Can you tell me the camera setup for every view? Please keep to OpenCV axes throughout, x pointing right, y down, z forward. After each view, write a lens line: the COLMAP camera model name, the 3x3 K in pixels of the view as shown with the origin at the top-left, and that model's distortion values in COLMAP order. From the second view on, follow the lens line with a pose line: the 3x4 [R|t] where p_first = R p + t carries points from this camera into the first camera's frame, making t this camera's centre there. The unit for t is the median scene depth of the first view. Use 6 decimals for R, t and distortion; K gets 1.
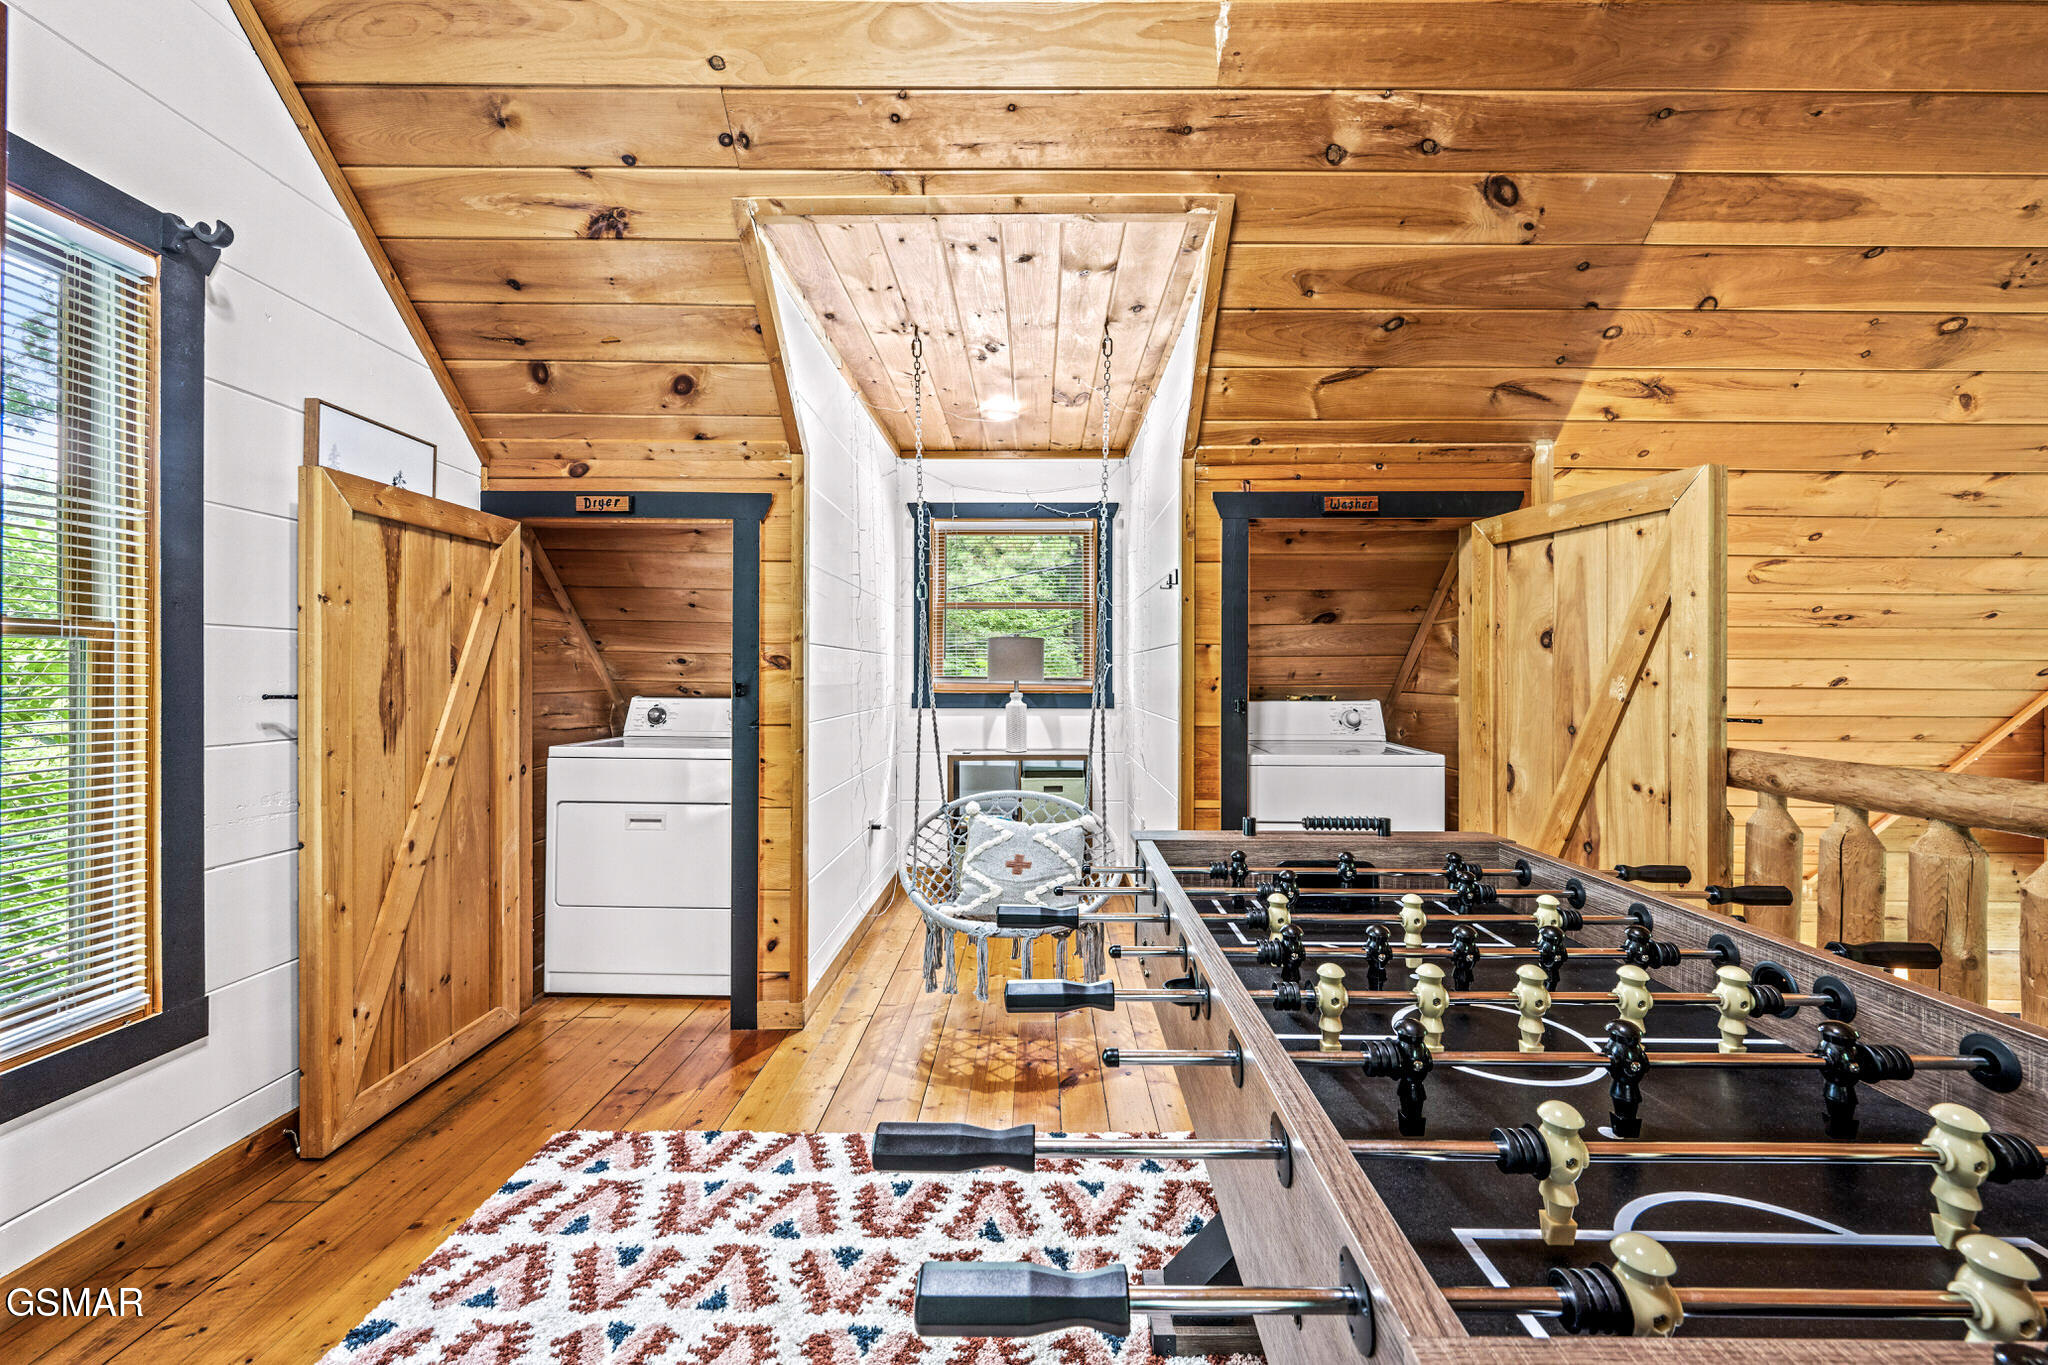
lens RADIAL K [[808.5, 0, 1039.4], [0, 808.5, 669.9], [0, 0, 1]] dist [-0.000092, -0.000586]
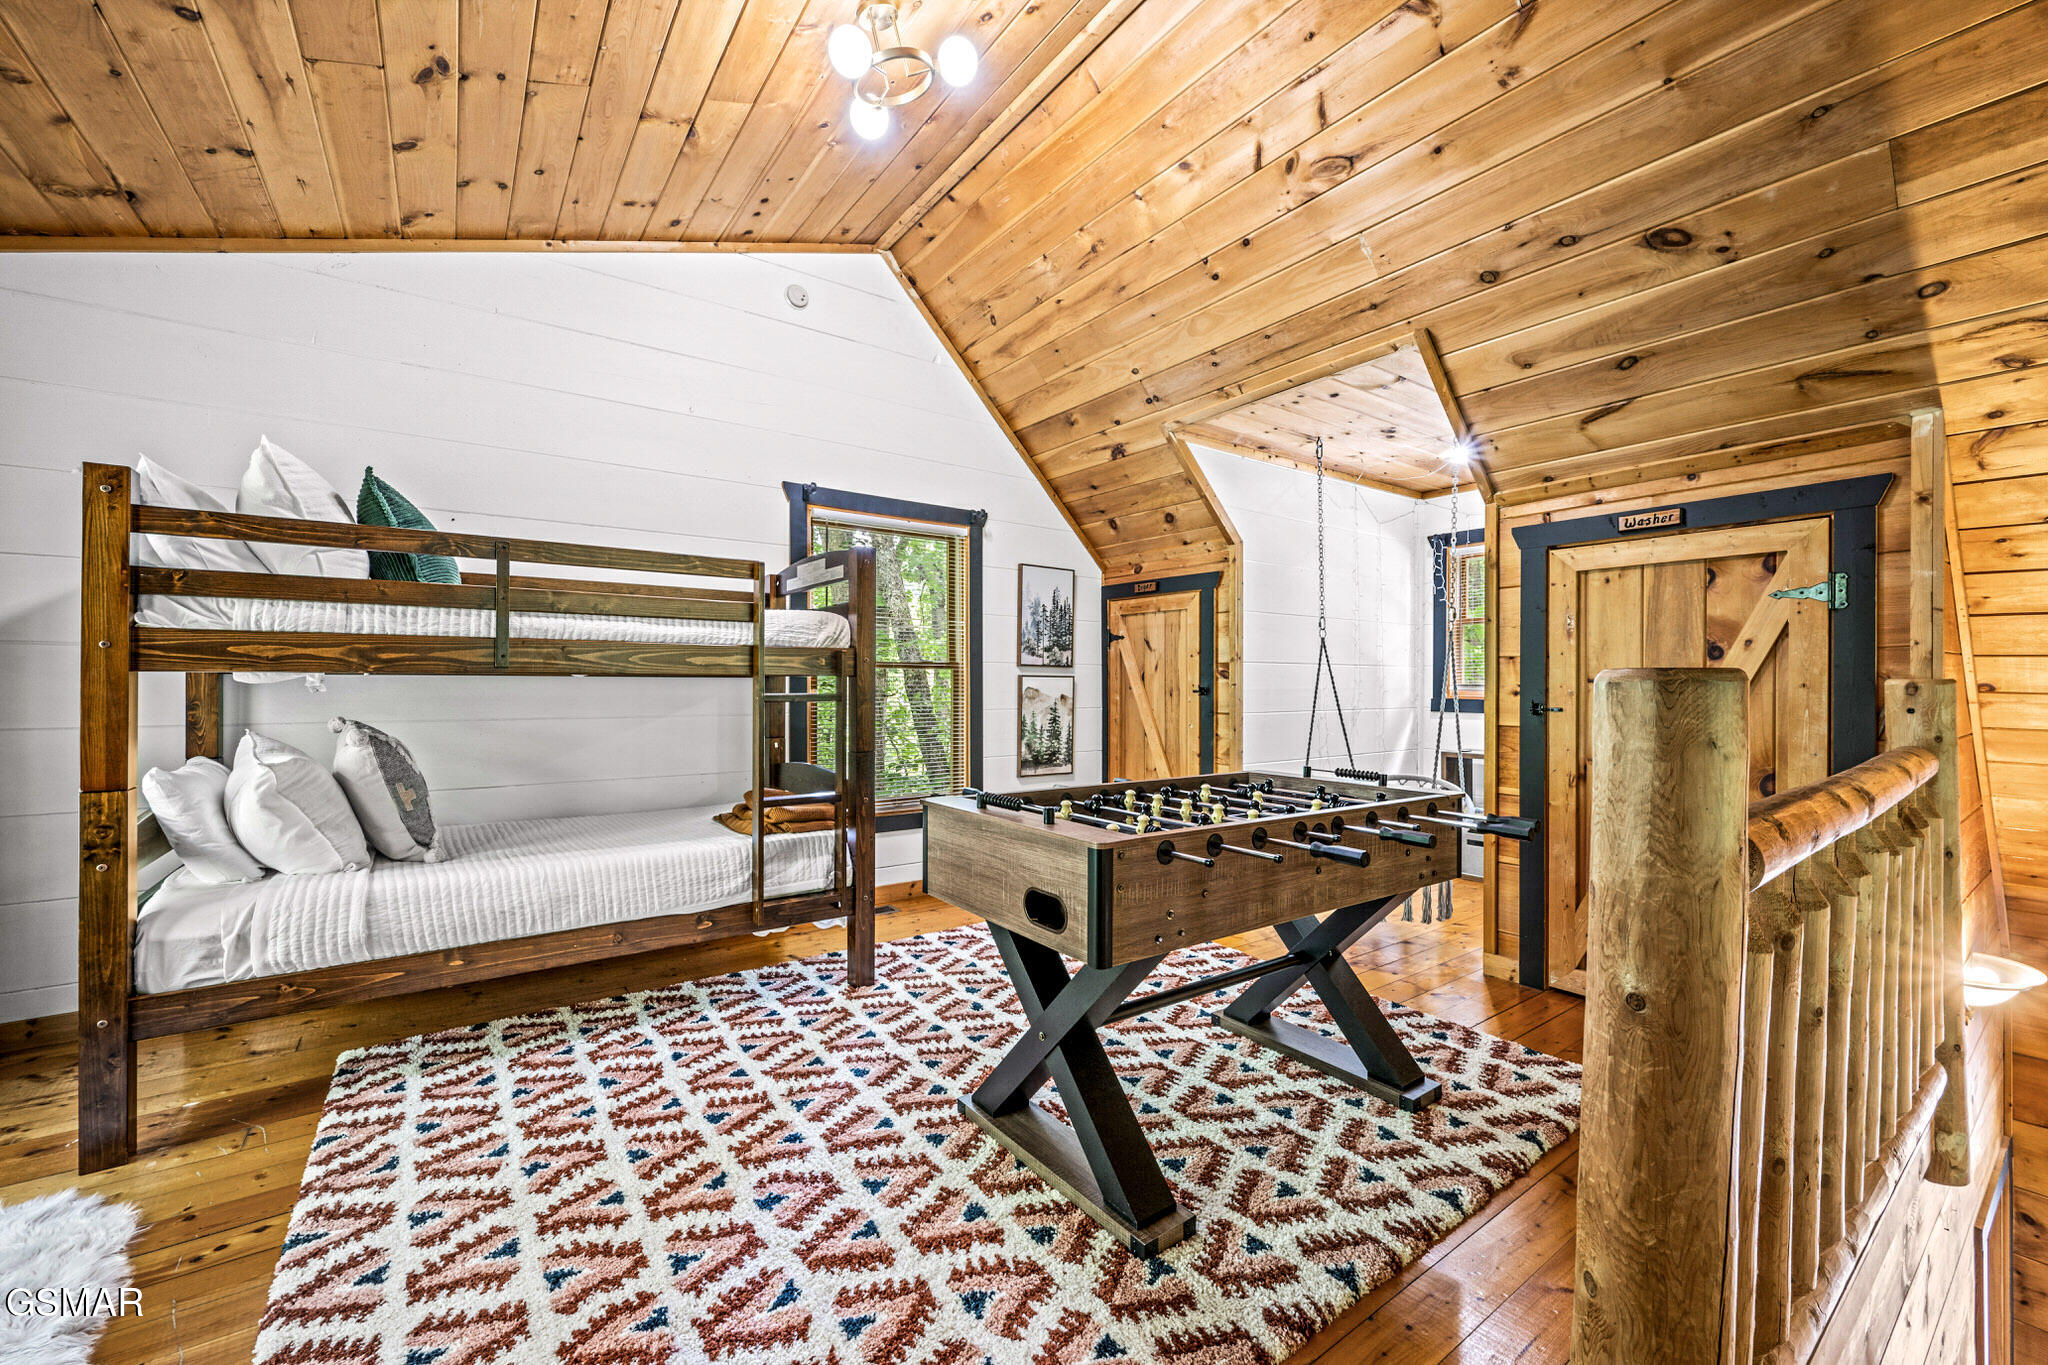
lens RADIAL K [[808.5, 0, 1021.7], [0, 808.5, 681.7], [0, 0, 1]] dist [-0.000092, -0.000586]
pose [[0.585623, -0.000984, -0.810583, 0.817908], [0.002285, 0.999997, 0.000437, 0.003307], [0.810580, -0.002109, 0.585623, -0.301293]]
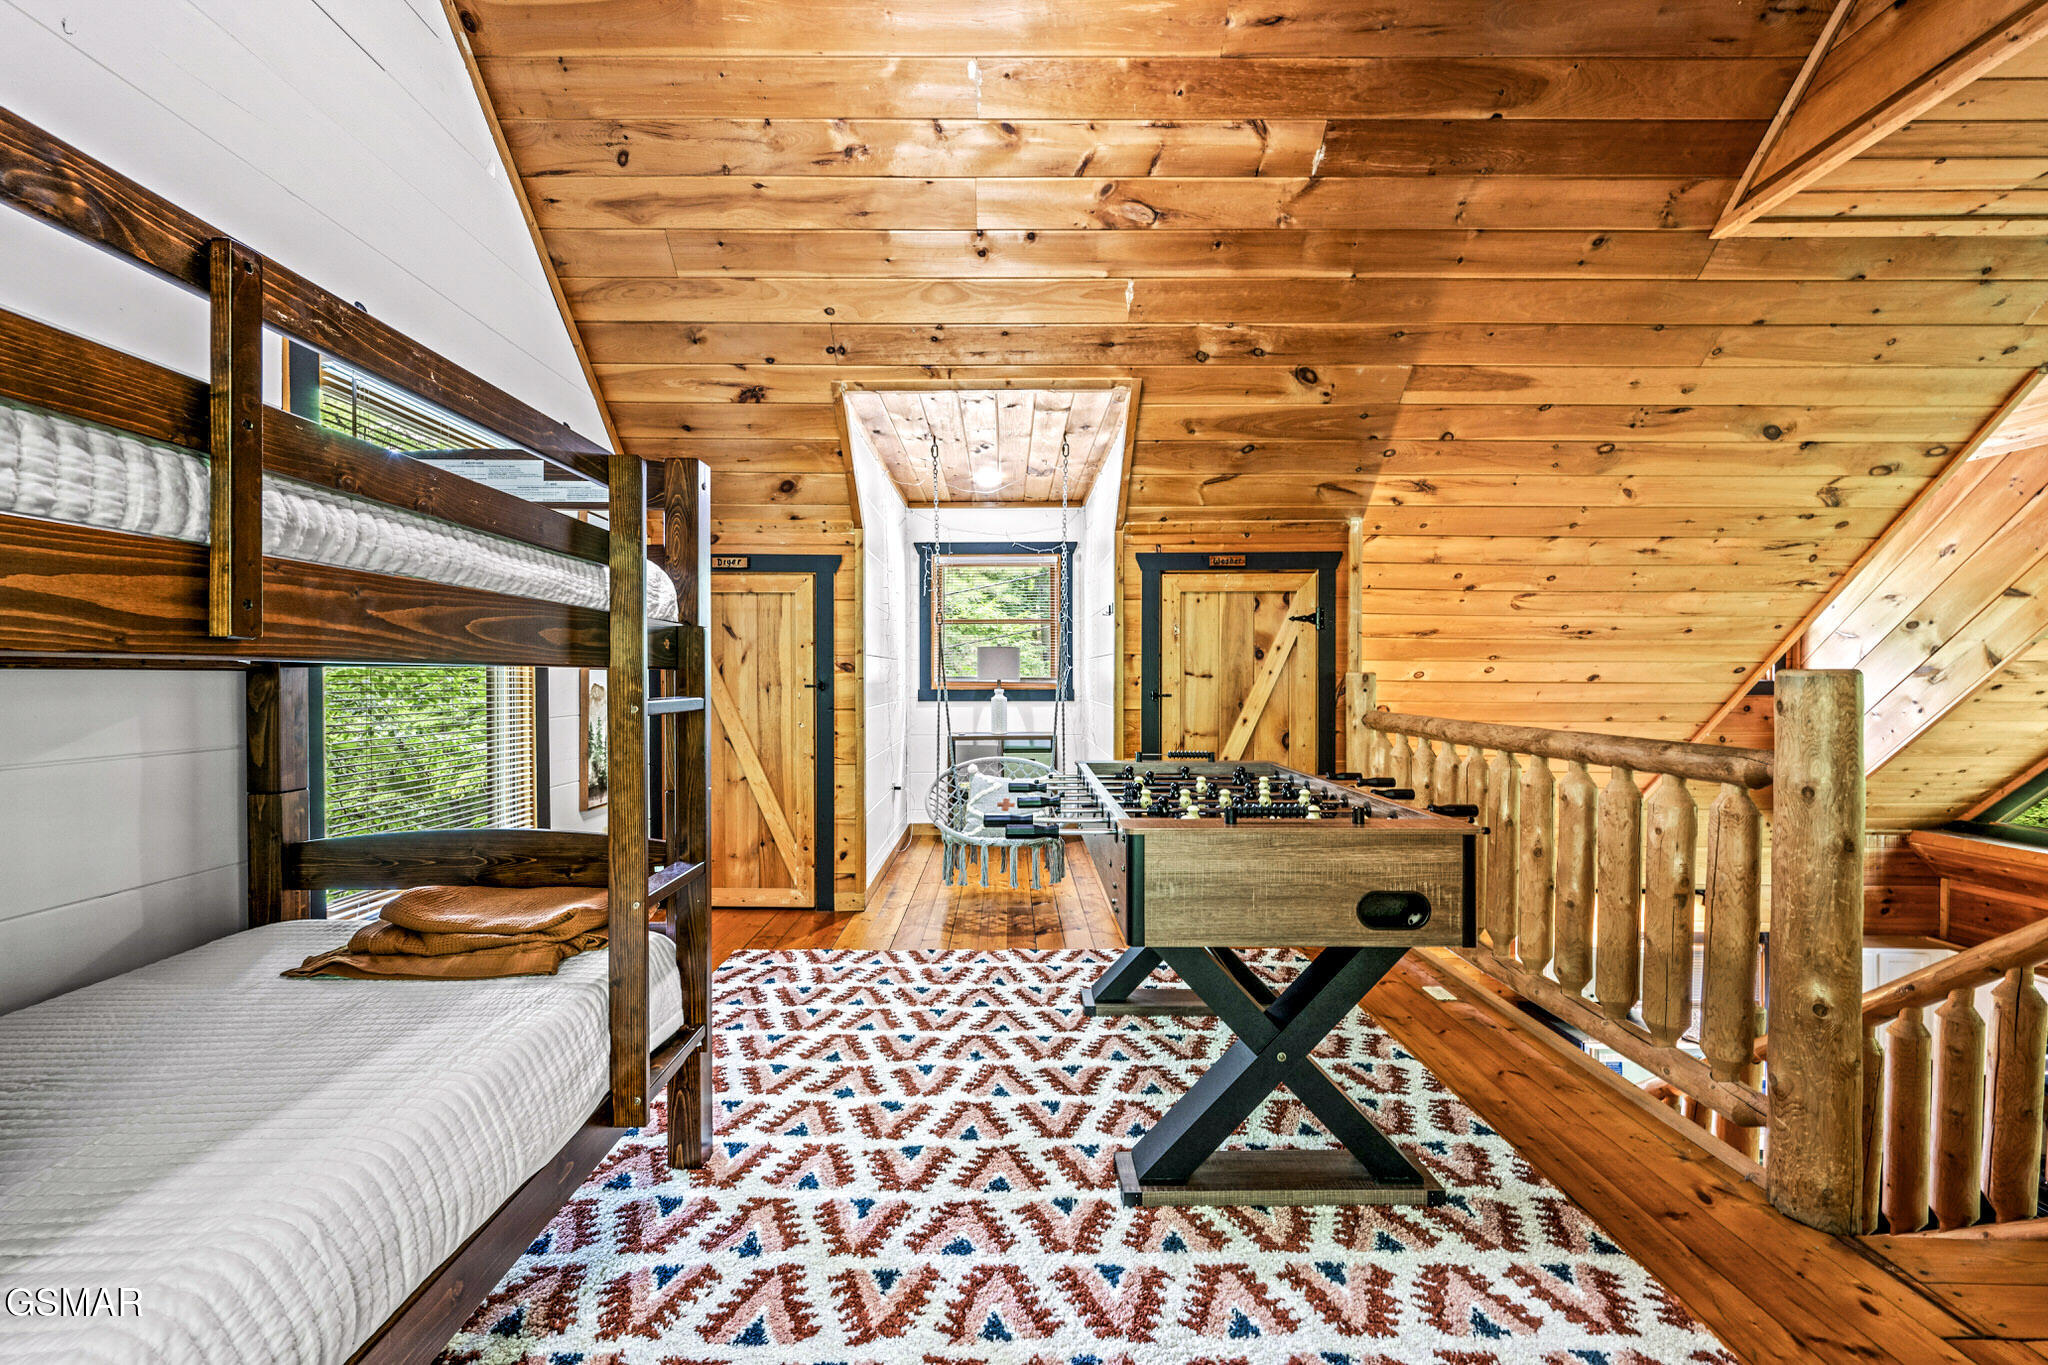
lens RADIAL K [[808.5, 0, 1006.5], [0, 808.5, 681.4], [0, 0, 1]] dist [-0.000092, -0.000586]
pose [[0.999991, -0.004079, -0.001280, -0.025831], [0.004095, 0.999910, 0.012762, -0.001732], [0.001228, -0.012768, 0.999918, -0.544762]]
